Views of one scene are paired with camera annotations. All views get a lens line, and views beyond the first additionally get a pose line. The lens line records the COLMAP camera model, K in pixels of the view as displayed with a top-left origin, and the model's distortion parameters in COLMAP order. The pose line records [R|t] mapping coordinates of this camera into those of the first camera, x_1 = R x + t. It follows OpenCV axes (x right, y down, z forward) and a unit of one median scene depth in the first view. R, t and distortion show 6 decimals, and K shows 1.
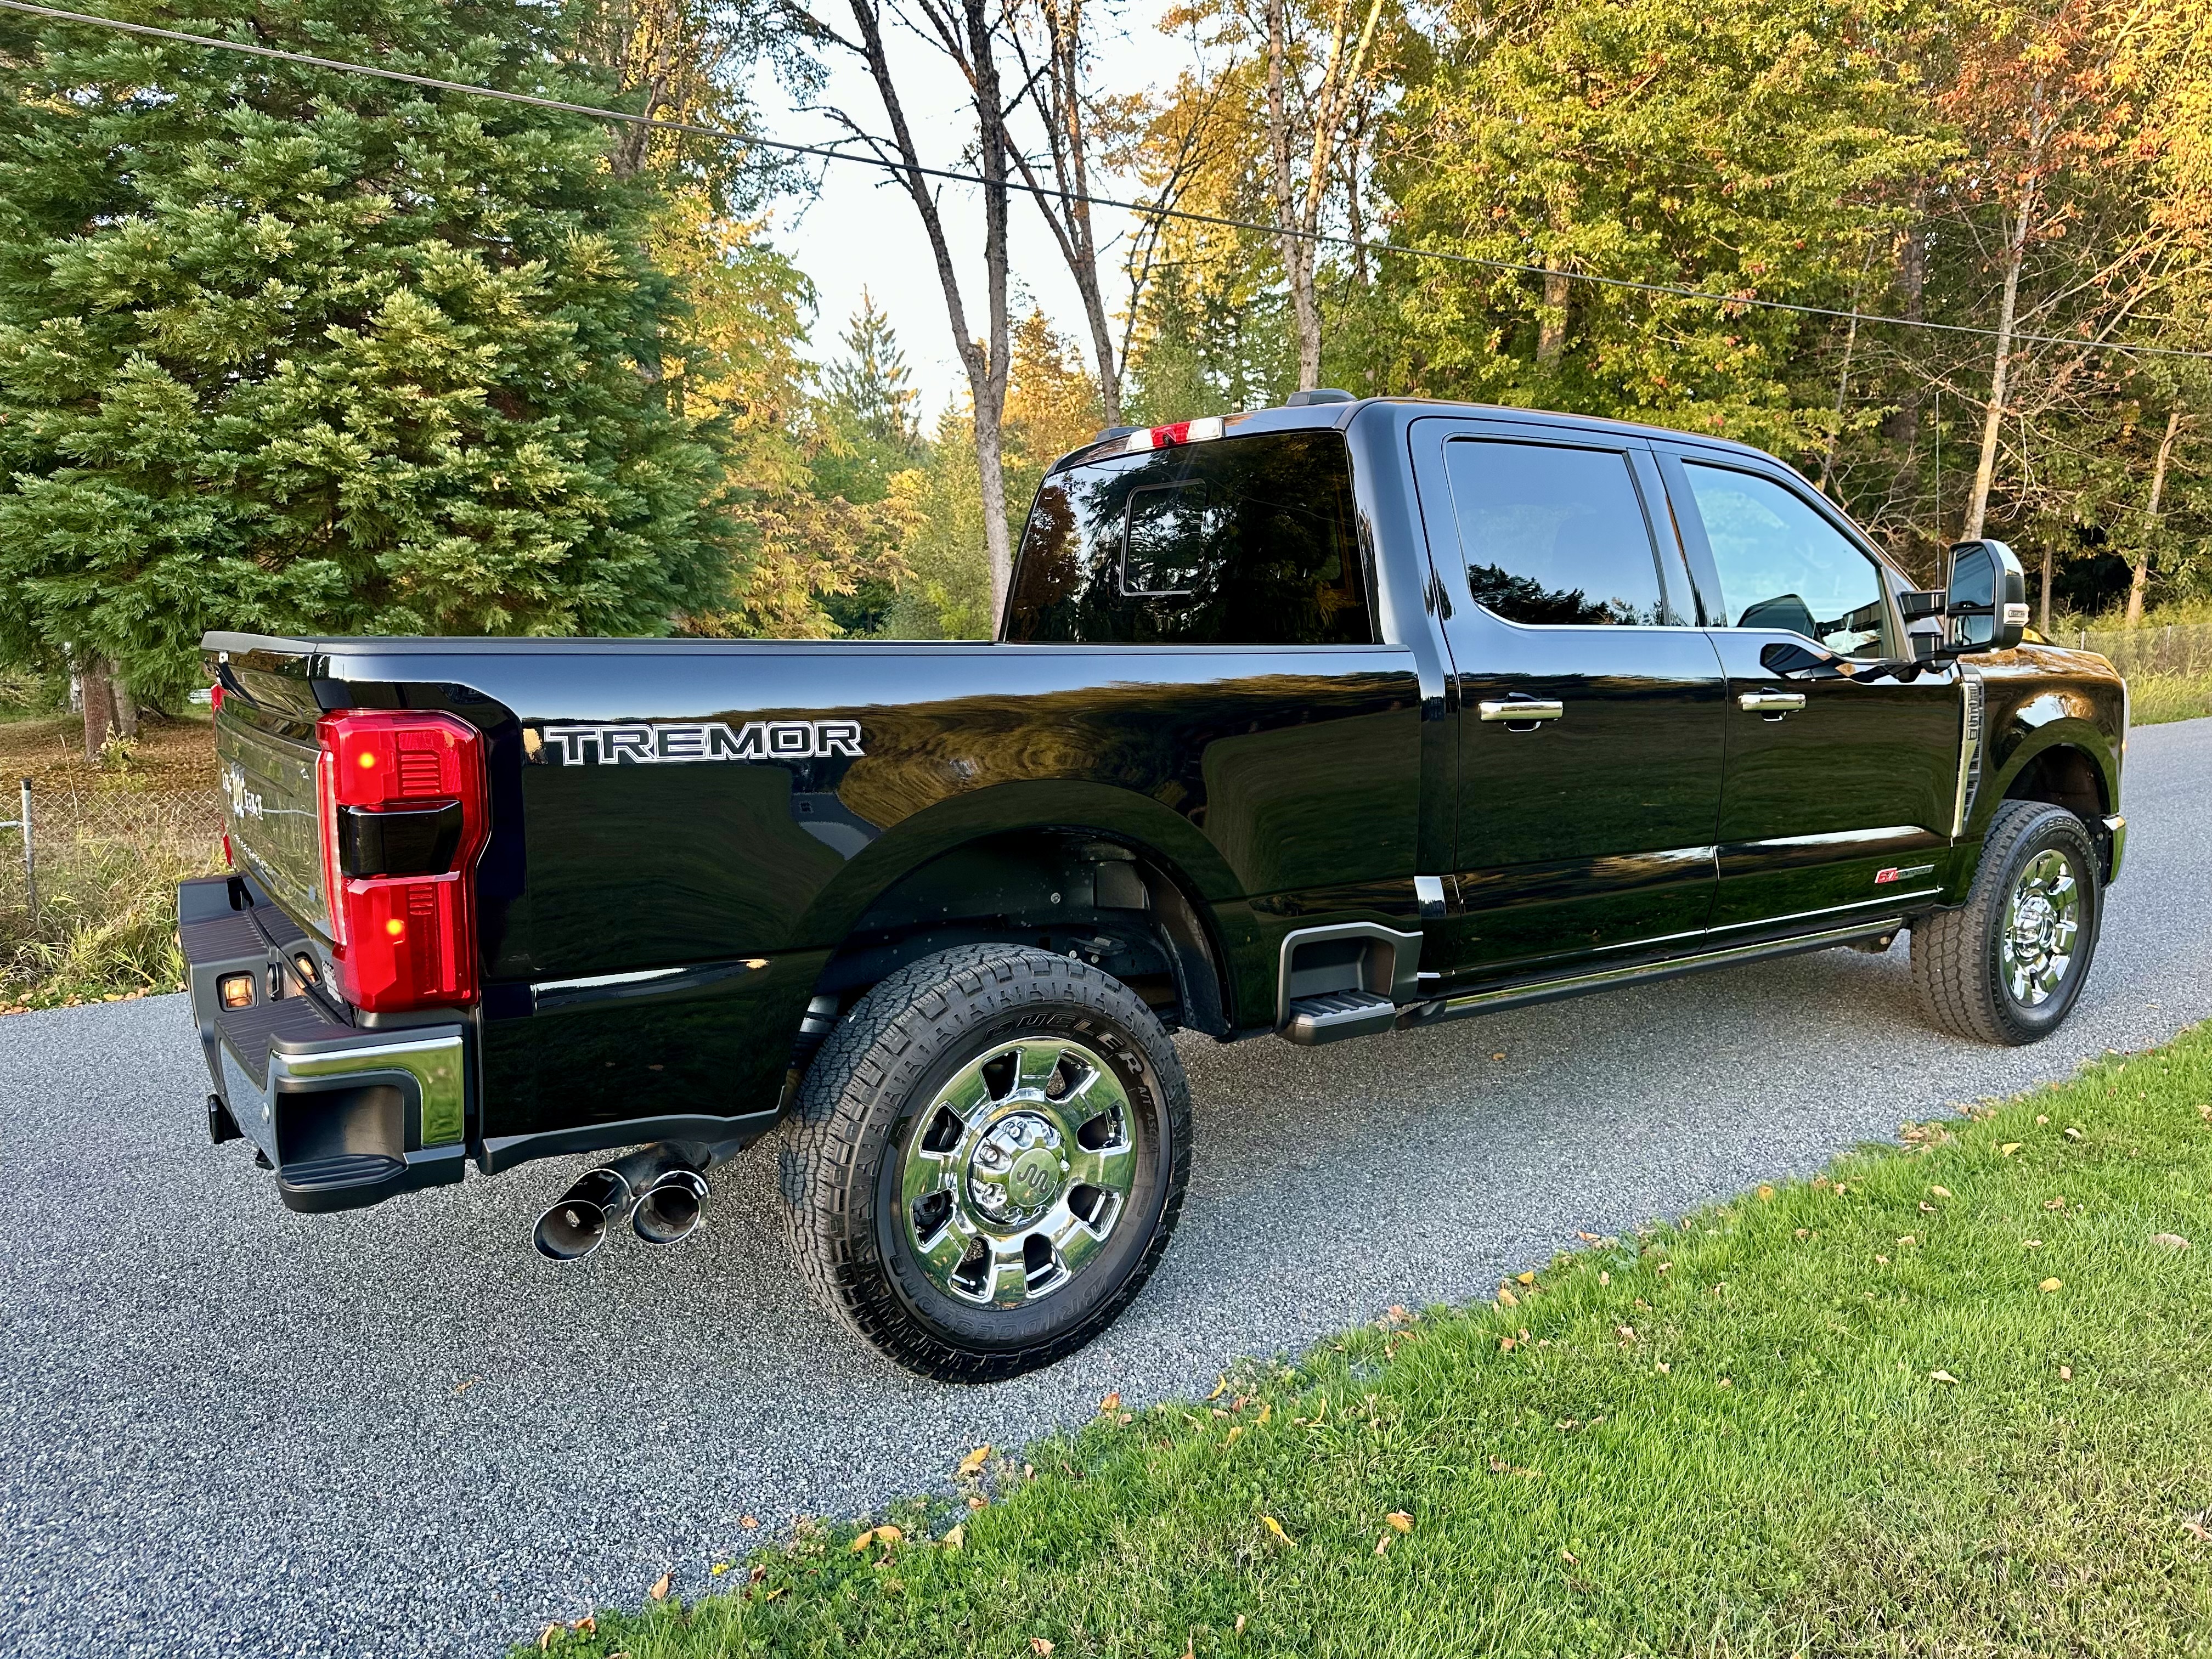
lens RADIAL K [[1568.8, 0, 1113.6], [0, 1568.8, 836.4], [0, 0, 1]] dist [0.012638, -0.024965]
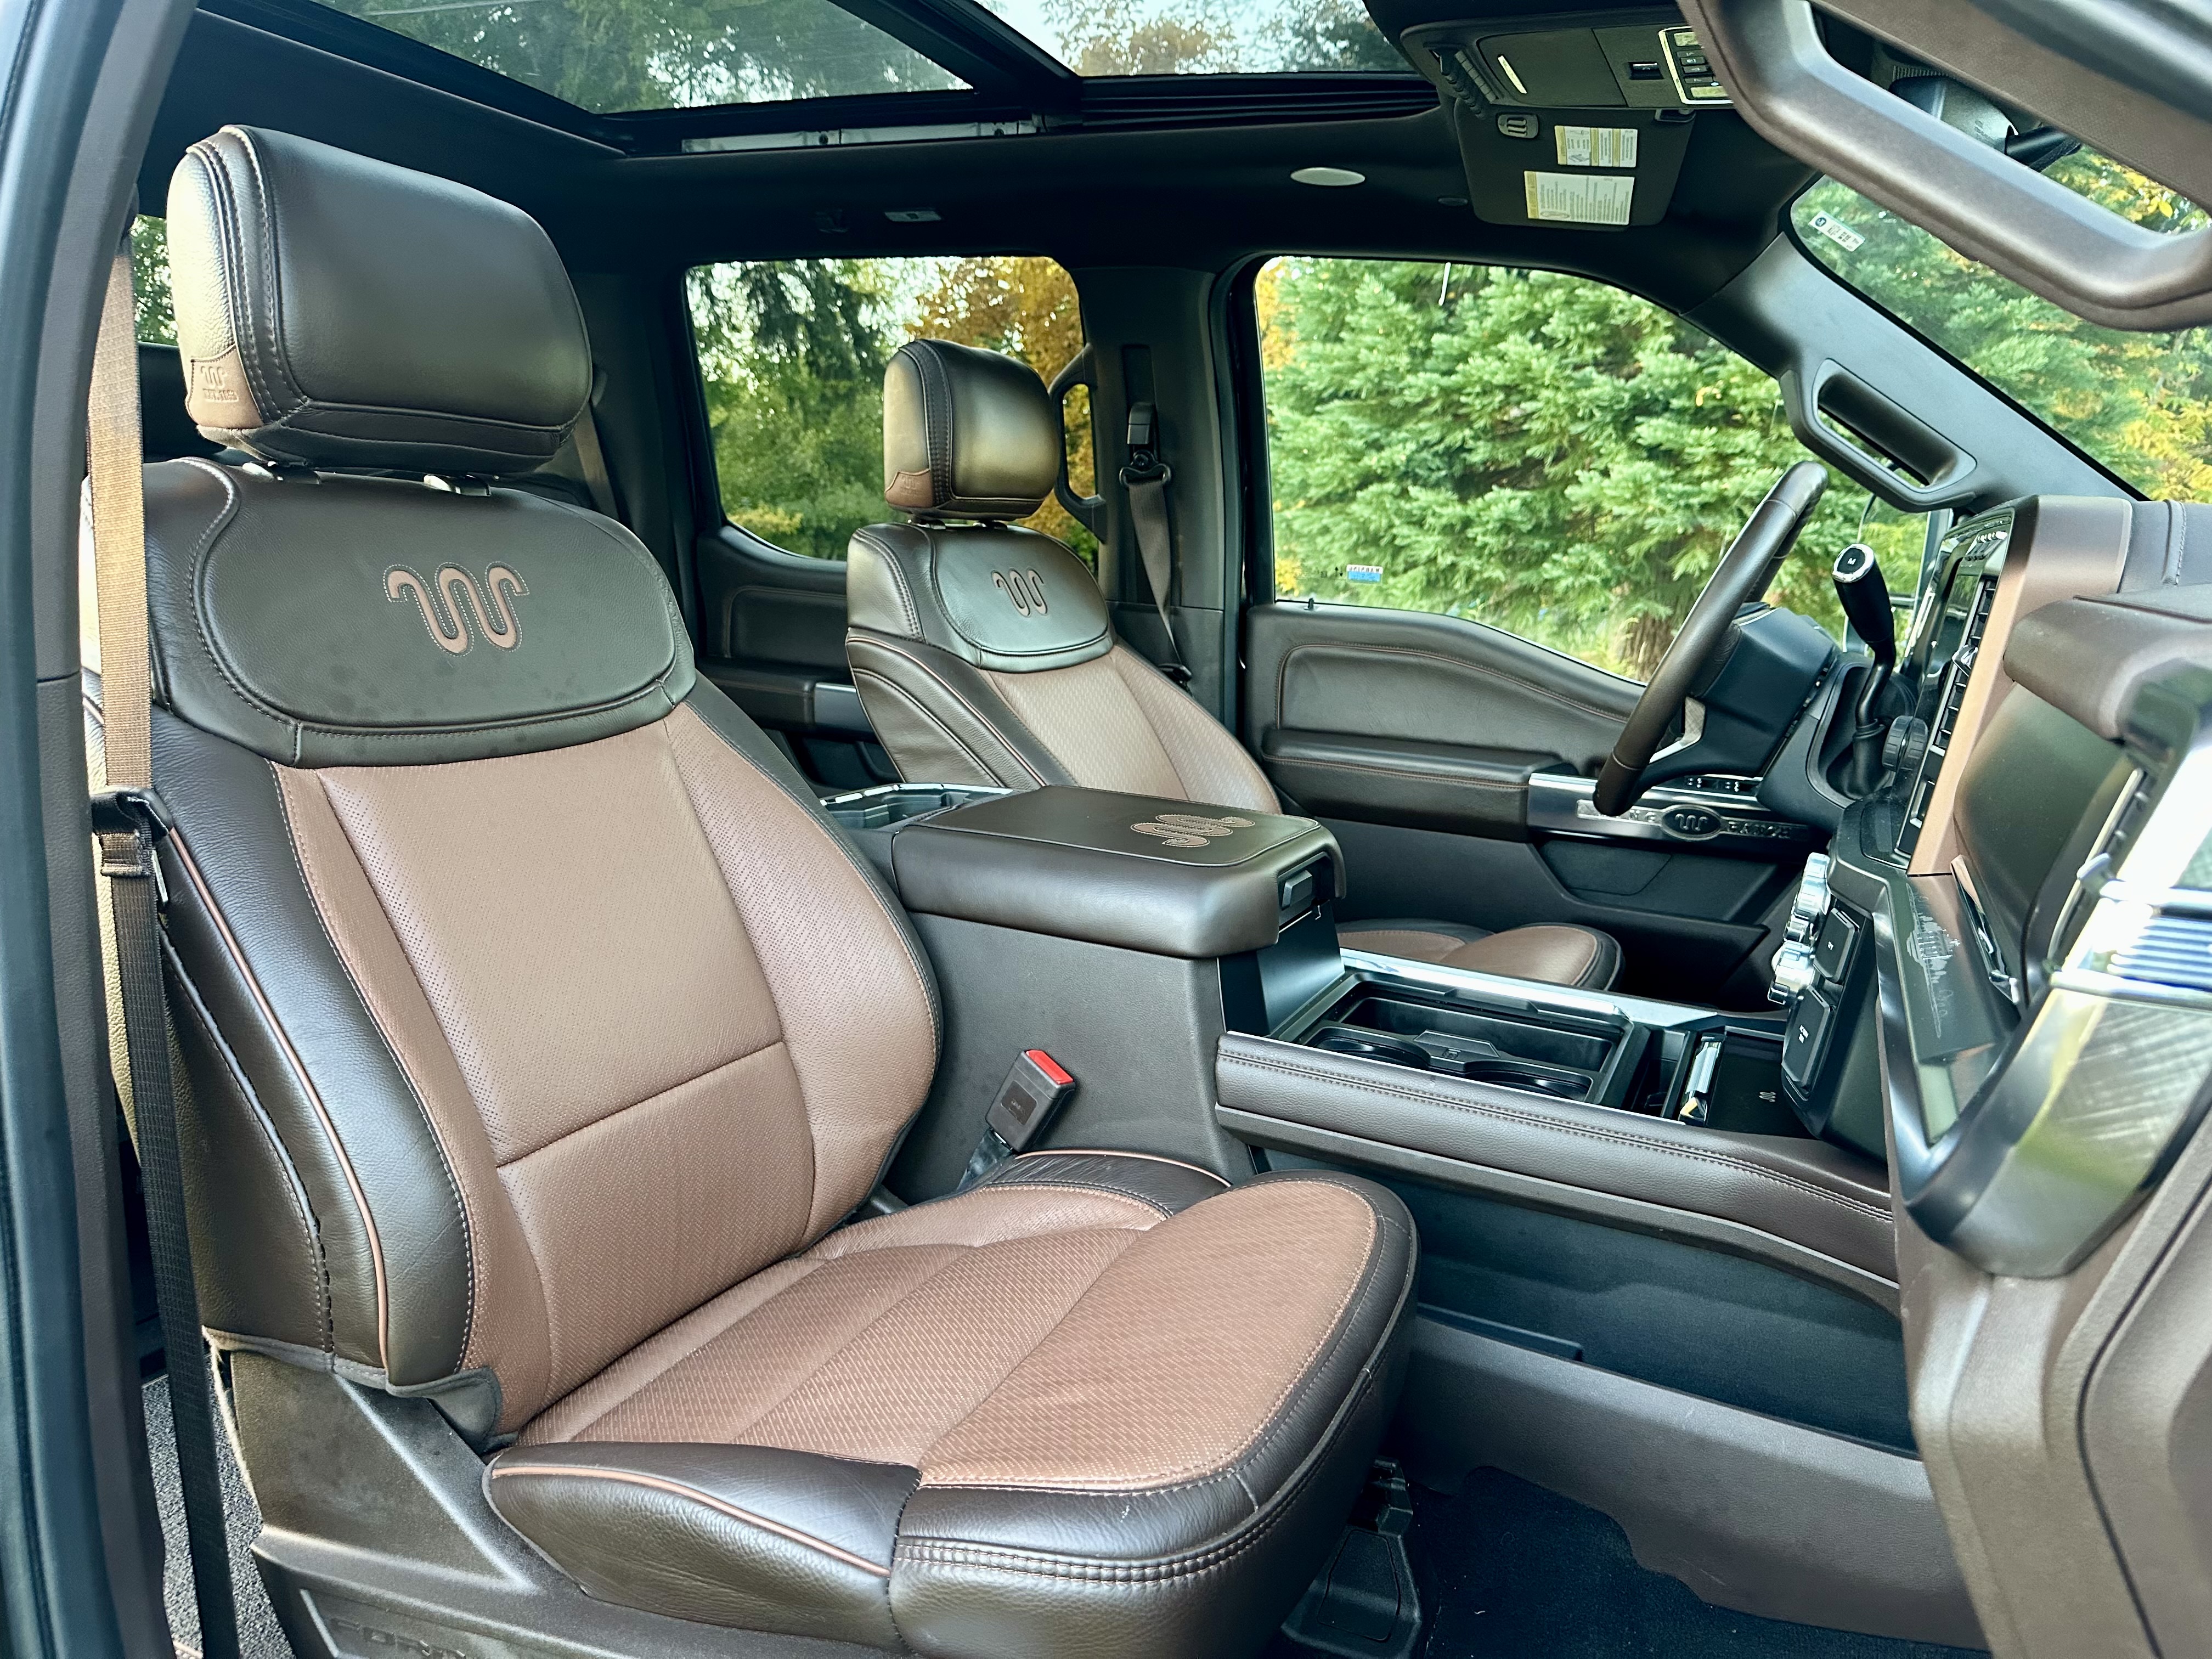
lens RADIAL K [[1568.8, 0, 1088.7], [0, 1568.8, 858.3], [0, 0, 1]] dist [0.012638, -0.024965]
pose [[0.512802, 0.197576, -0.835463, 0.108853], [-0.160829, 0.978037, 0.132577, -0.030371], [0.843308, 0.066381, 0.533315, 0.200932]]
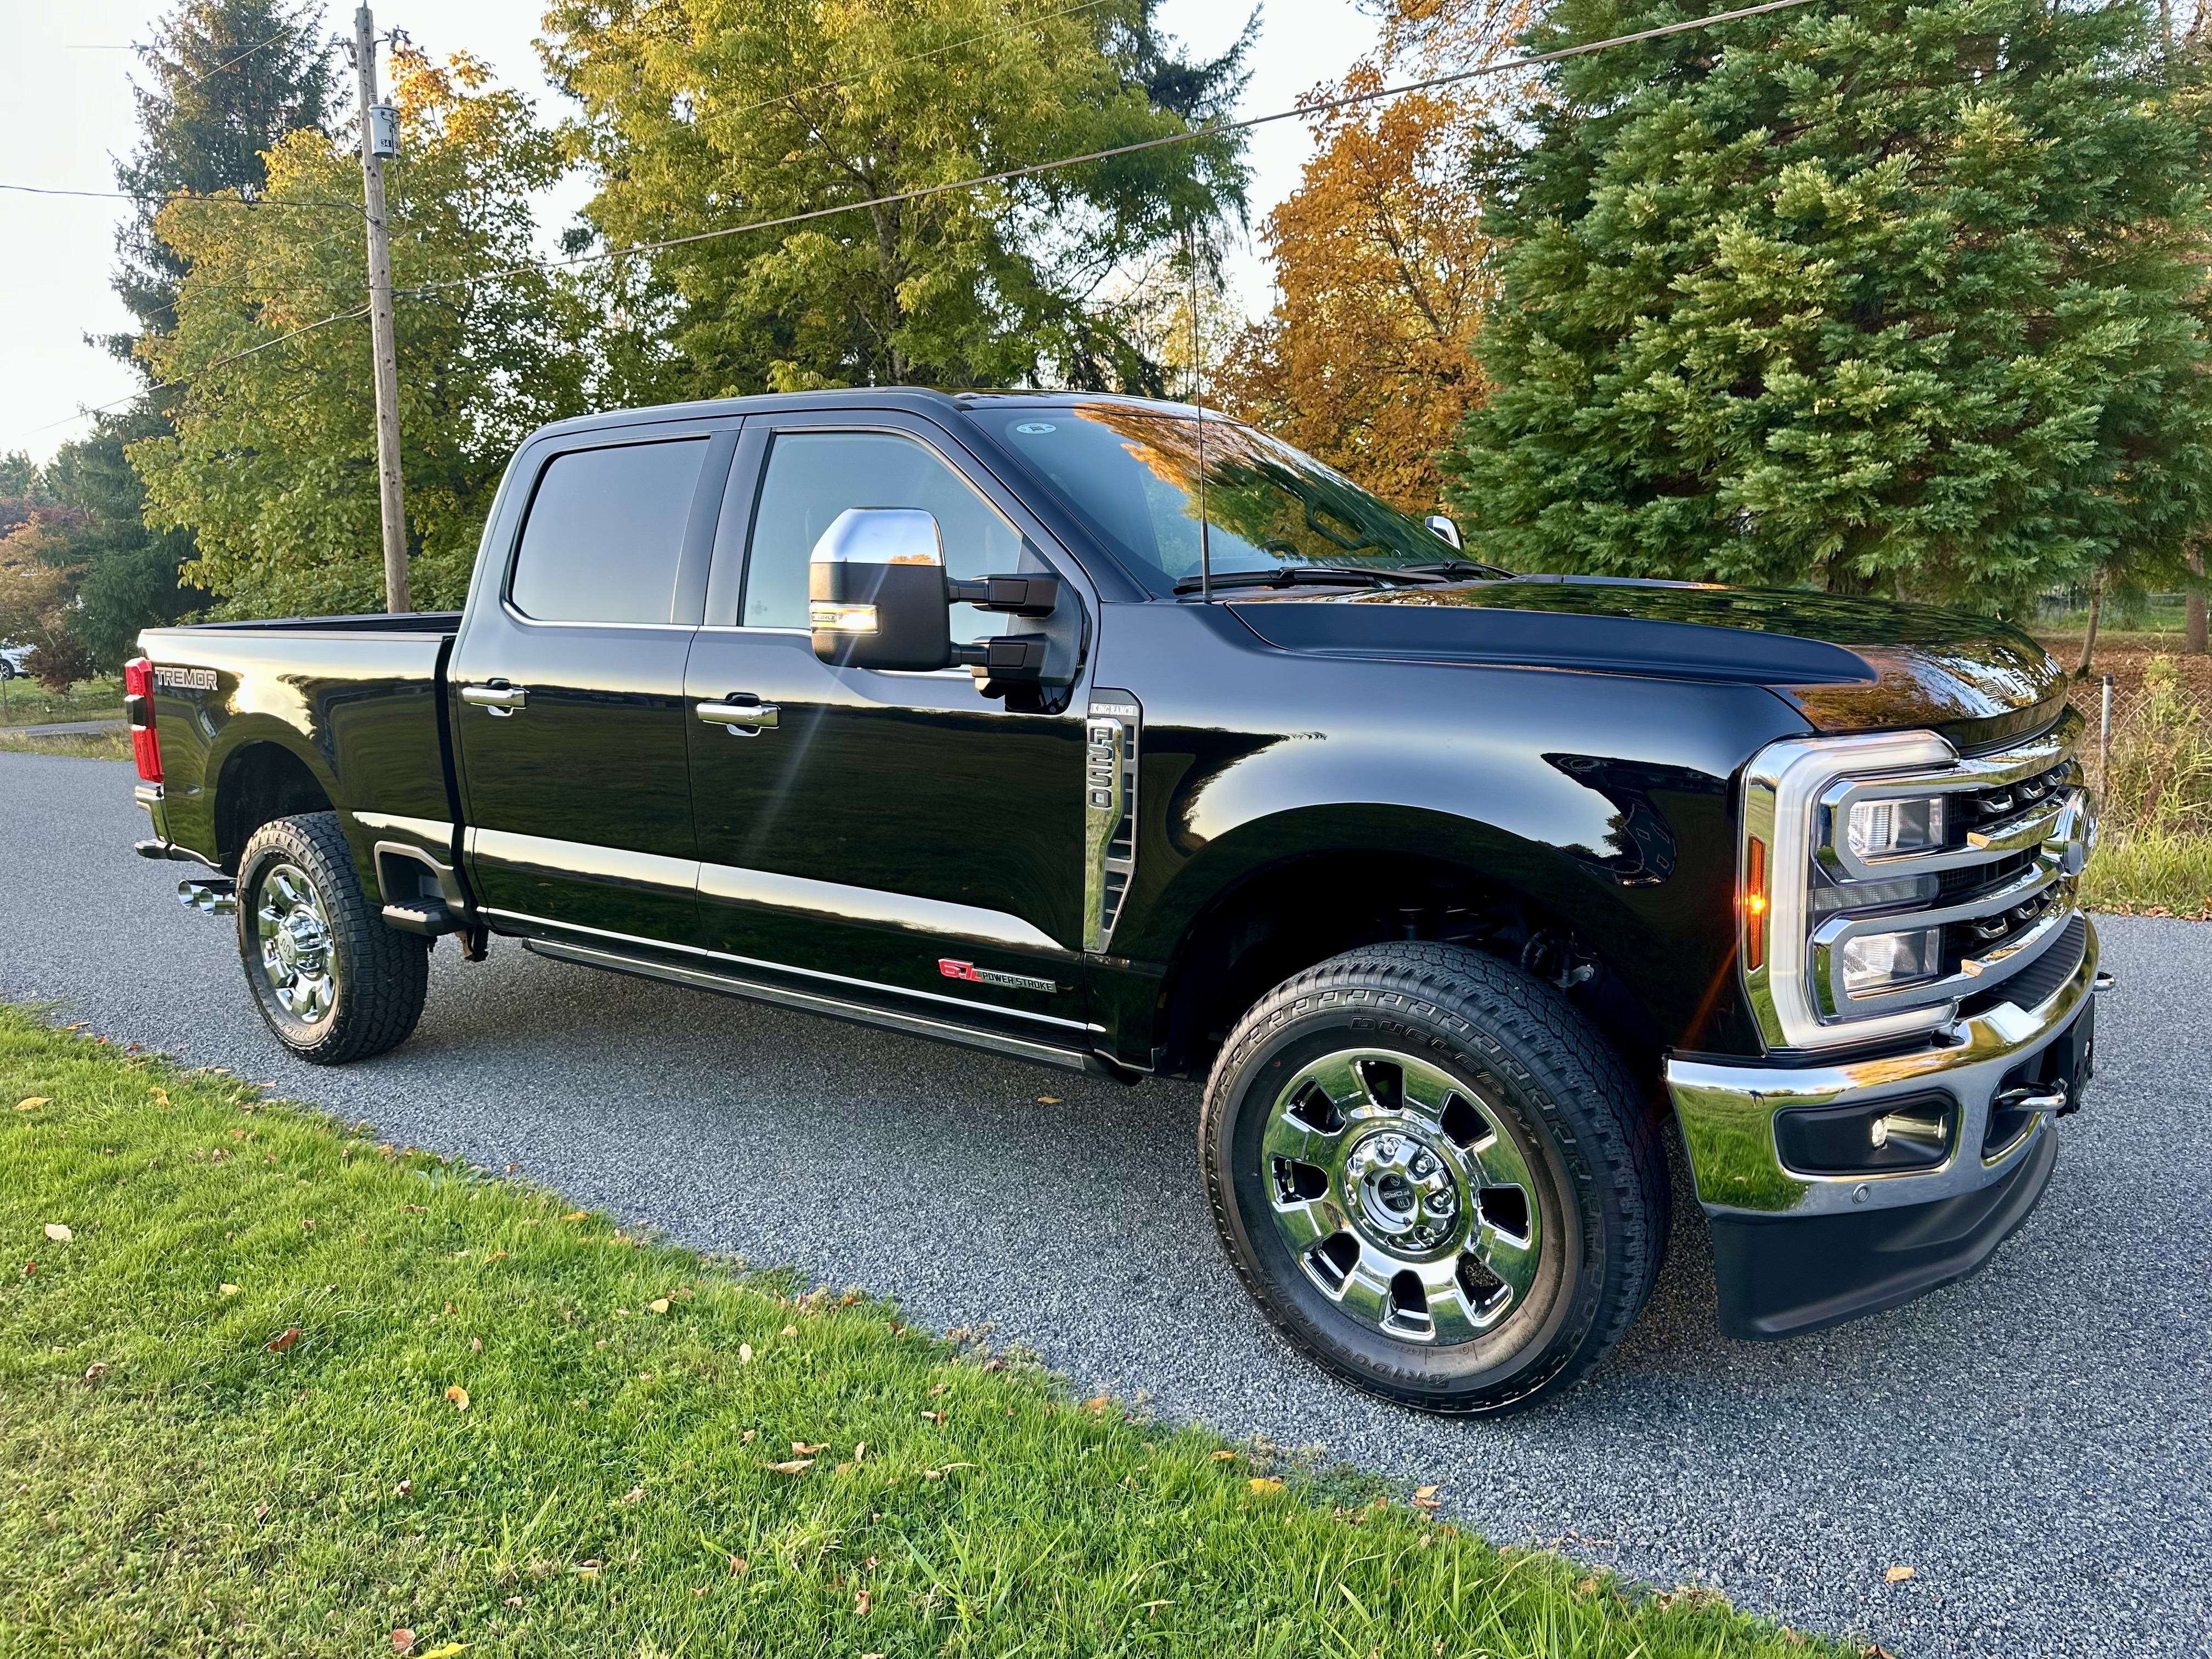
lens RADIAL K [[1568.8, 0, 1101.4], [0, 1568.8, 824.9], [0, 0, 1]] dist [0.012638, -0.024965]
pose [[0.334683, 0.140882, -0.931740, 0.249084], [-0.094344, 0.988803, 0.115621, -0.026589], [0.937596, 0.049208, 0.344227, 0.172900]]
